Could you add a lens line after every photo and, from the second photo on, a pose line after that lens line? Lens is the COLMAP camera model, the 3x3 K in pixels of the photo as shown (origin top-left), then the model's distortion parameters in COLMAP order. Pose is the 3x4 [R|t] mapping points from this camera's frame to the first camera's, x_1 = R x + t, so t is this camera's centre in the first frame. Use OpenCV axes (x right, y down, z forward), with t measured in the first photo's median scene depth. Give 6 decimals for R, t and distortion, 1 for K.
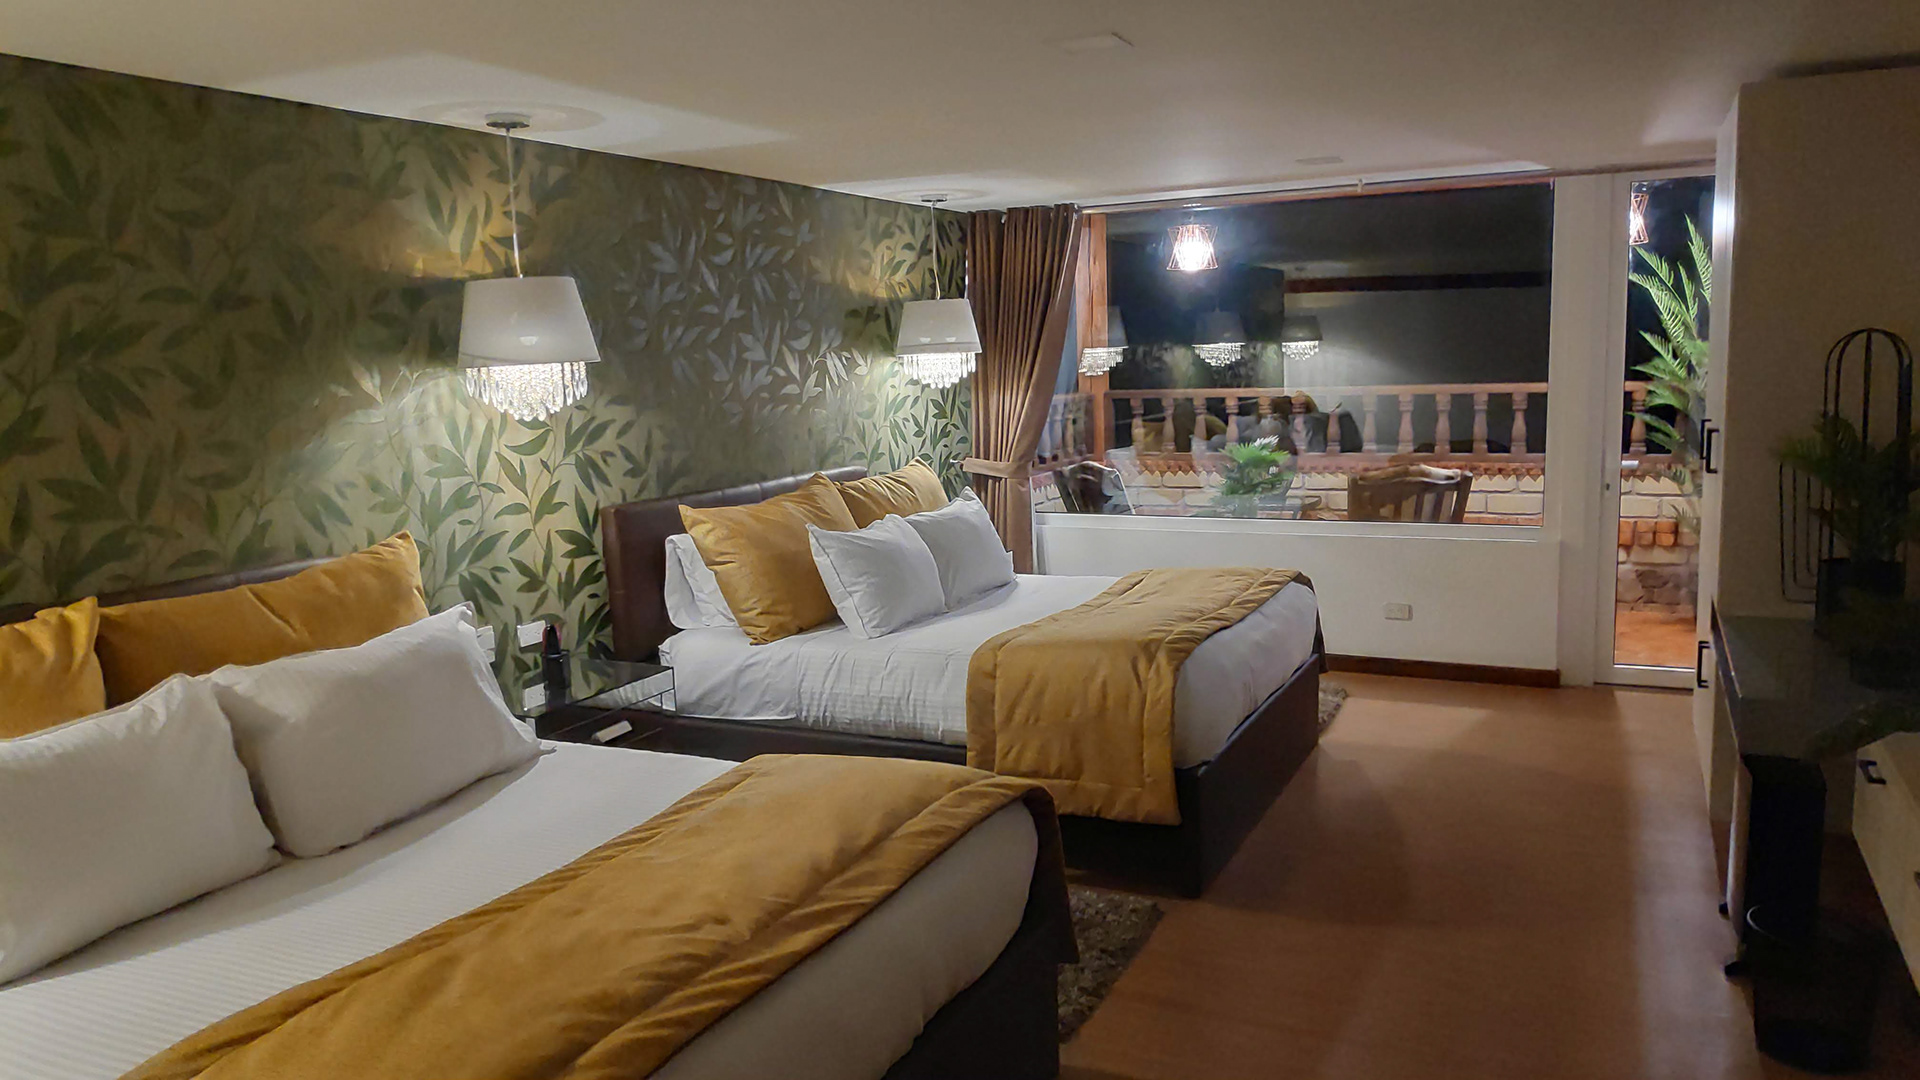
lens RADIAL K [[1365.7, 0, 960.0], [0, 1365.7, 540.0], [0, 0, 1]] dist [0.002368, 0.001307]
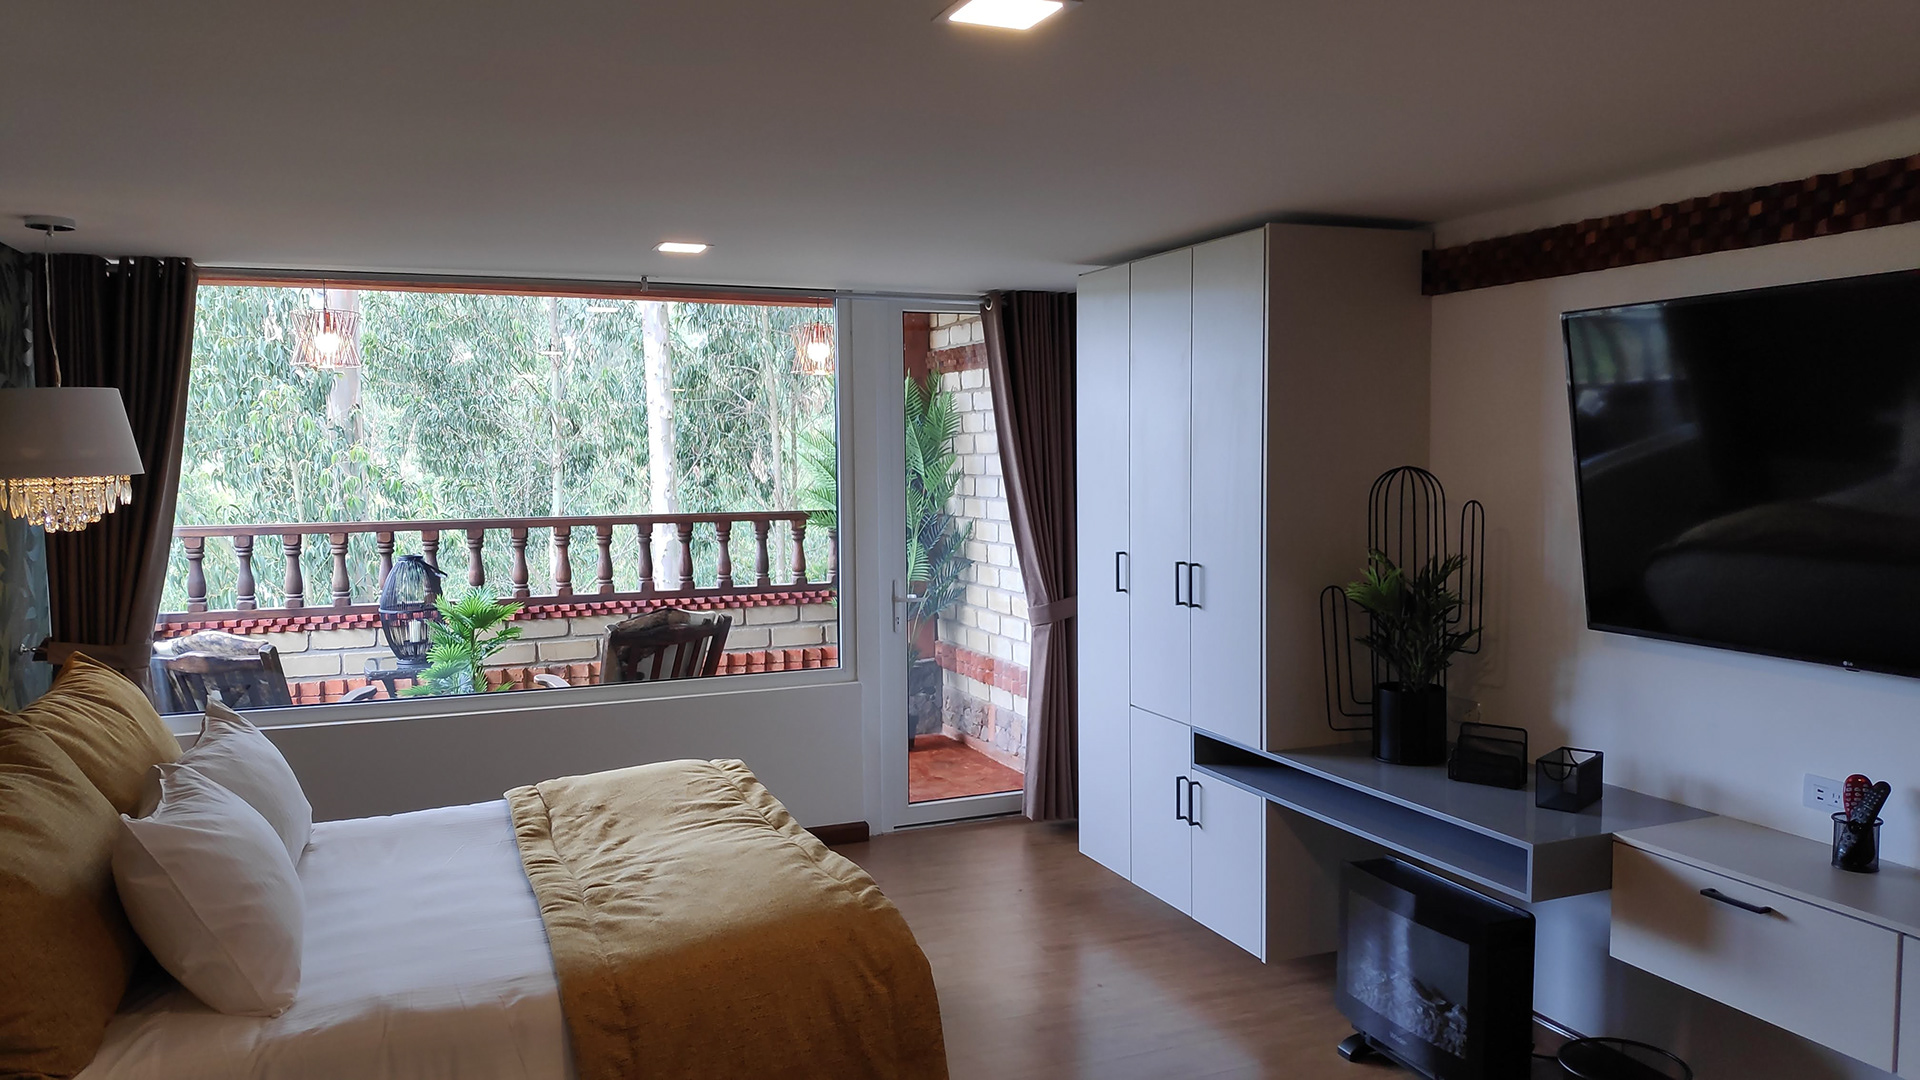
lens RADIAL K [[1365.7, 0, 960.0], [0, 1365.7, 540.0], [0, 0, 1]] dist [0.002368, 0.001307]
pose [[0.667234, -0.022039, 0.744522, -0.201392], [0.089646, 0.994672, -0.050896, -0.041076], [-0.739434, 0.100703, 0.665655, 0.304966]]
